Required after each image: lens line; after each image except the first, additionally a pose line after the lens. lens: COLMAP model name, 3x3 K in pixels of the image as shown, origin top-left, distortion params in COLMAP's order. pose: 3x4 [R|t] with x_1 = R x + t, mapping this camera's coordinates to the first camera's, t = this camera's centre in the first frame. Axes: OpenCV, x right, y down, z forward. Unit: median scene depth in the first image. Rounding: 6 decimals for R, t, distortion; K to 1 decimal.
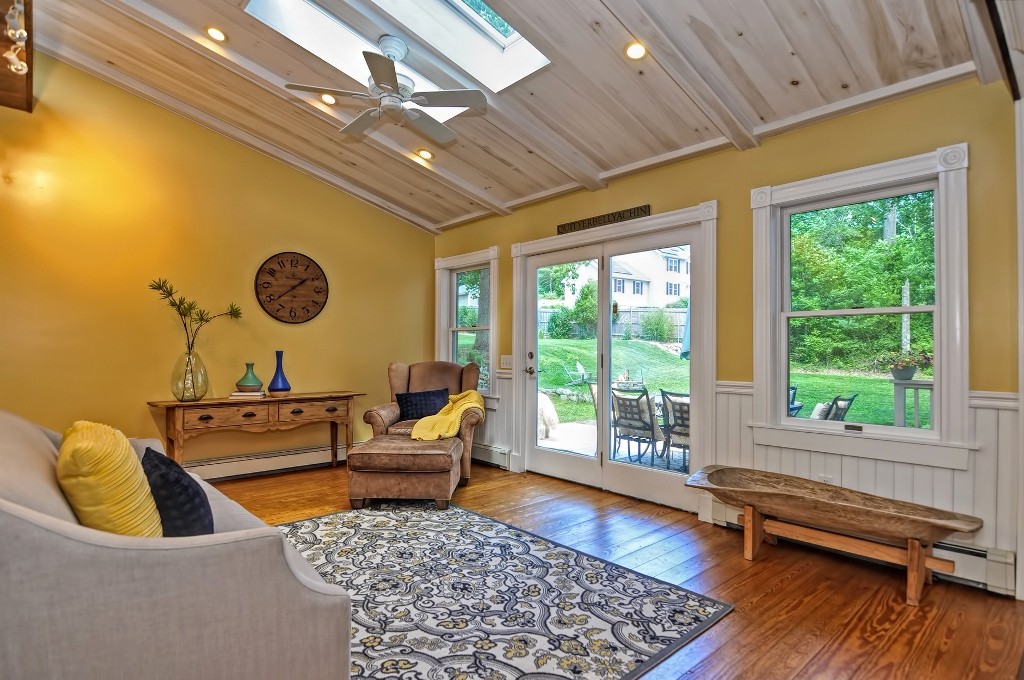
lens RADIAL K [[531.2, 0, 513.7], [0, 531.2, 343.3], [0, 0, 1]] dist [-0.016981, -0.000261]
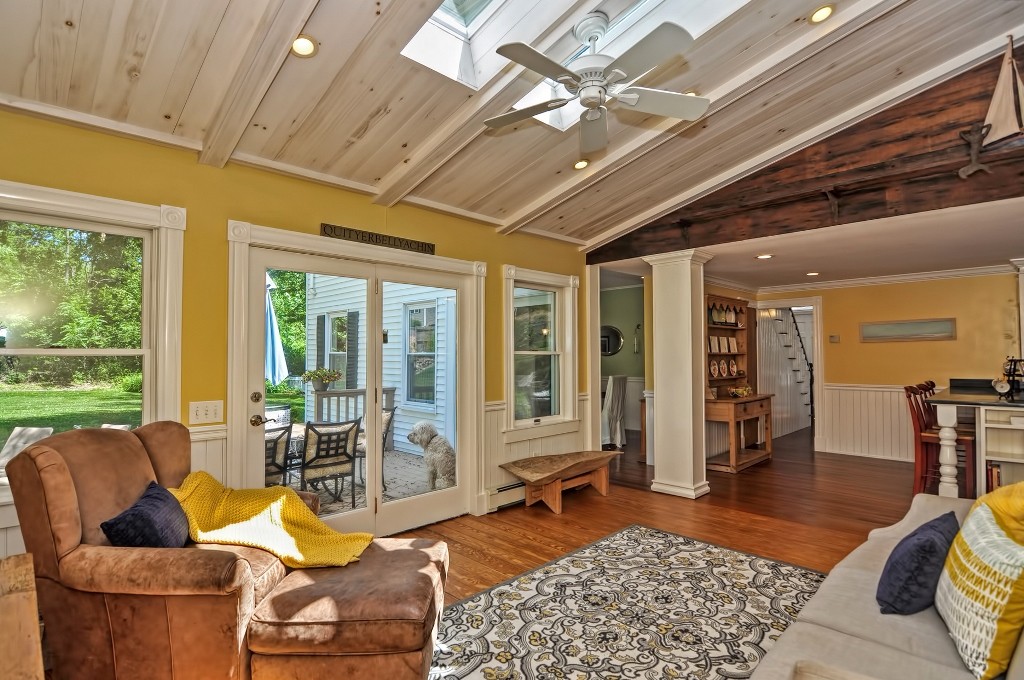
lens RADIAL K [[508.9, 0, 502.2], [0, 508.9, 343.6], [0, 0, 1]] dist [-0.017952, -0.000964]
pose [[-0.037827, 0.017139, 0.999137, -1.158320], [-0.013349, 0.999755, -0.017655, -0.070112], [-0.999195, -0.014005, -0.037589, 1.357358]]
